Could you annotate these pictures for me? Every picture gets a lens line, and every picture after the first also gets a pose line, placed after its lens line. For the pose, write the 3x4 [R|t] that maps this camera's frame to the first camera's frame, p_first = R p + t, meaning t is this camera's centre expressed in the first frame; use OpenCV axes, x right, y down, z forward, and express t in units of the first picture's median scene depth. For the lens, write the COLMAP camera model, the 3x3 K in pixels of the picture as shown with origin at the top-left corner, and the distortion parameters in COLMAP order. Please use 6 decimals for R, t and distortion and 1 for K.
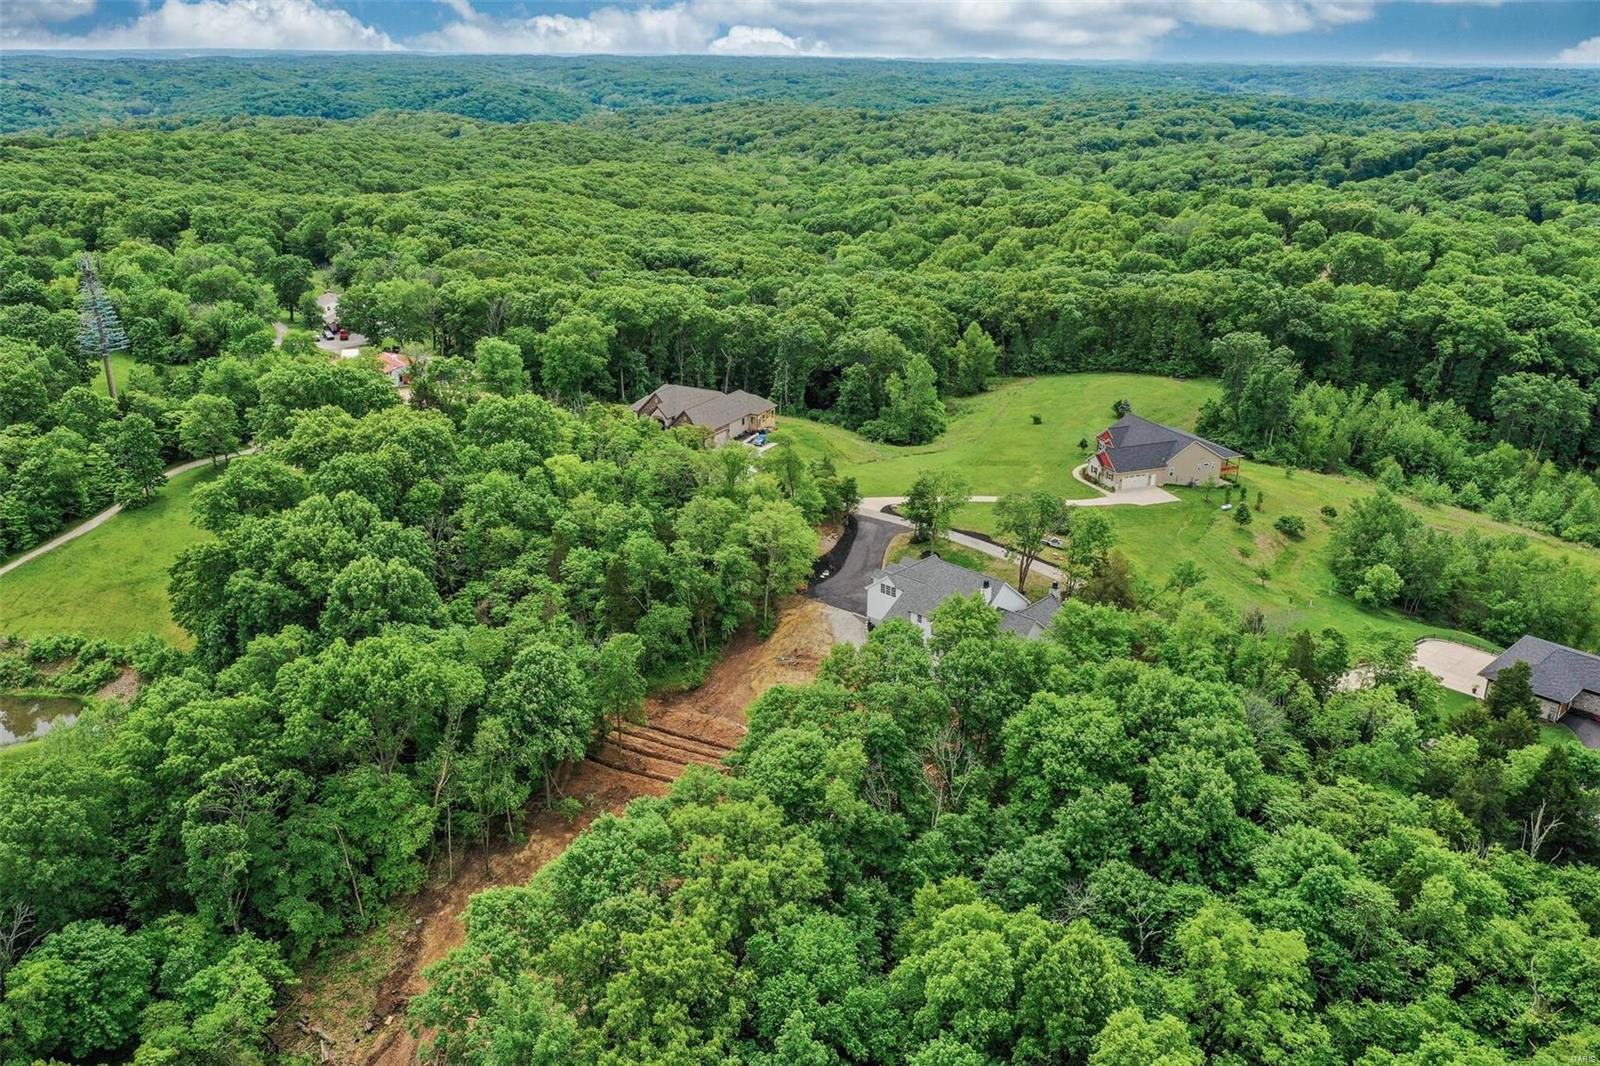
lens RADIAL K [[1262.4, 0, 798.5], [0, 1262.4, 535.3], [0, 0, 1]] dist [0.008108, -0.003219]
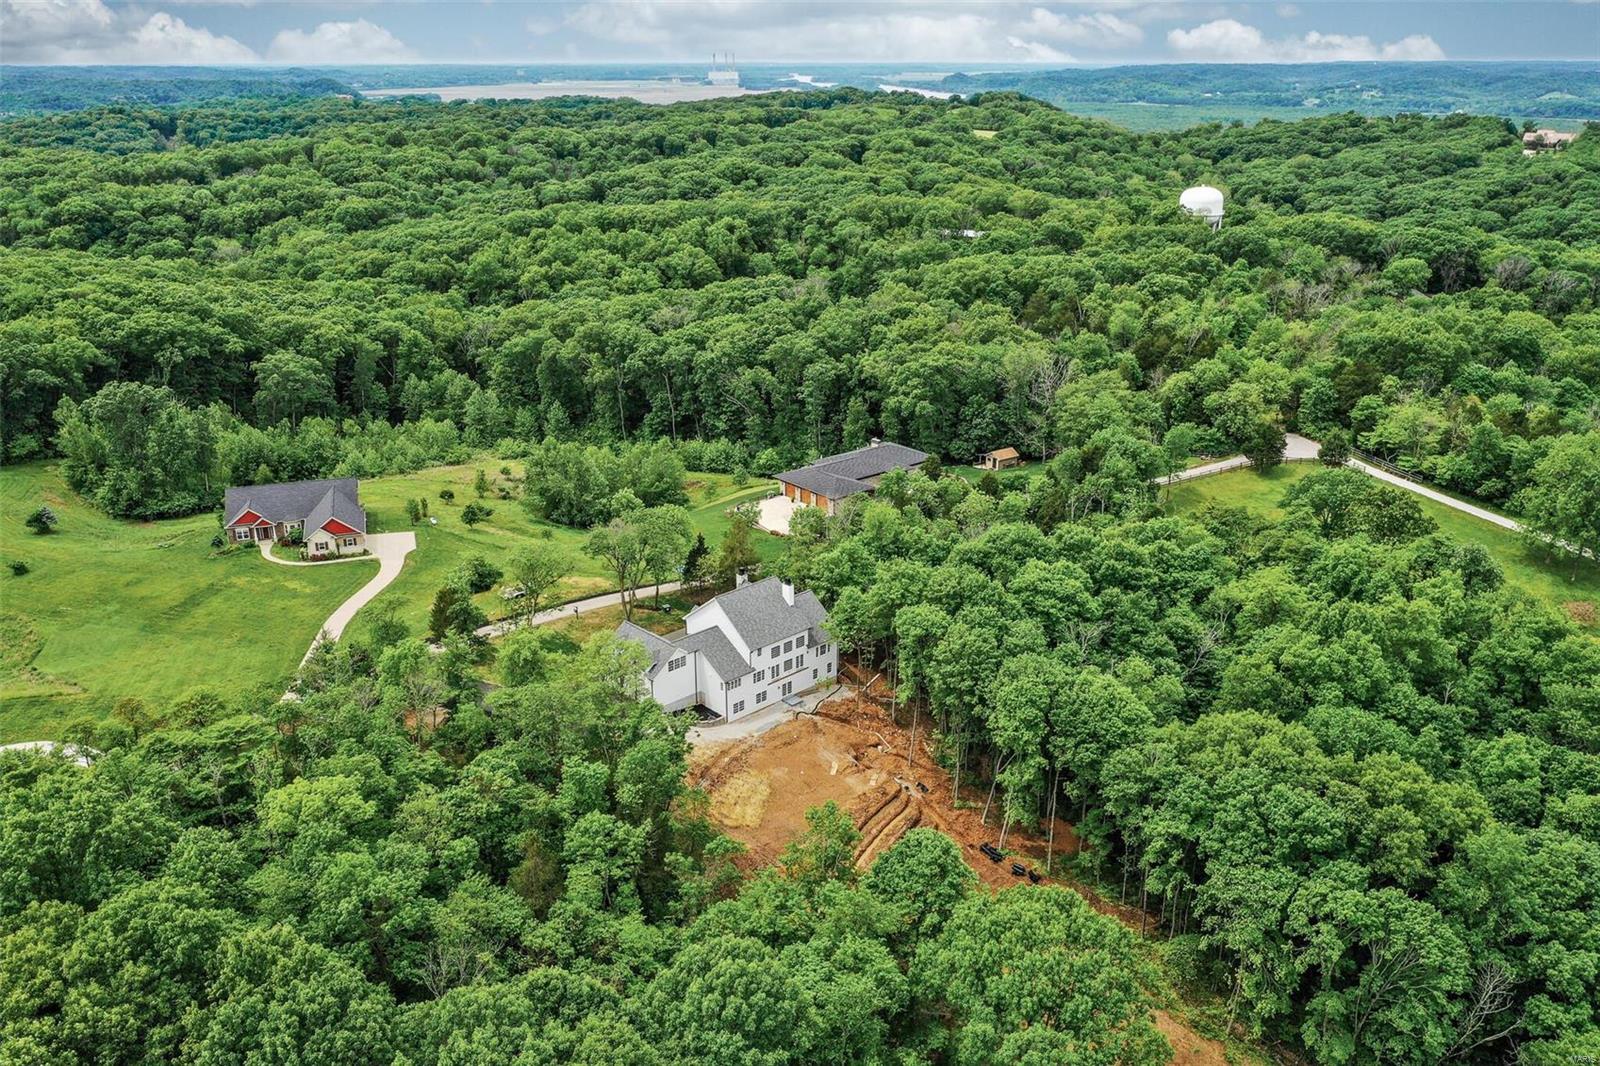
lens RADIAL K [[1262.4, 0, 798.3], [0, 1262.4, 537.1], [0, 0, 1]] dist [0.008108, -0.003219]
pose [[0.079037, -0.364757, 0.927742, -0.409363], [0.360107, 0.878257, 0.314622, -0.161696], [-0.929557, 0.309220, 0.200766, 0.405348]]
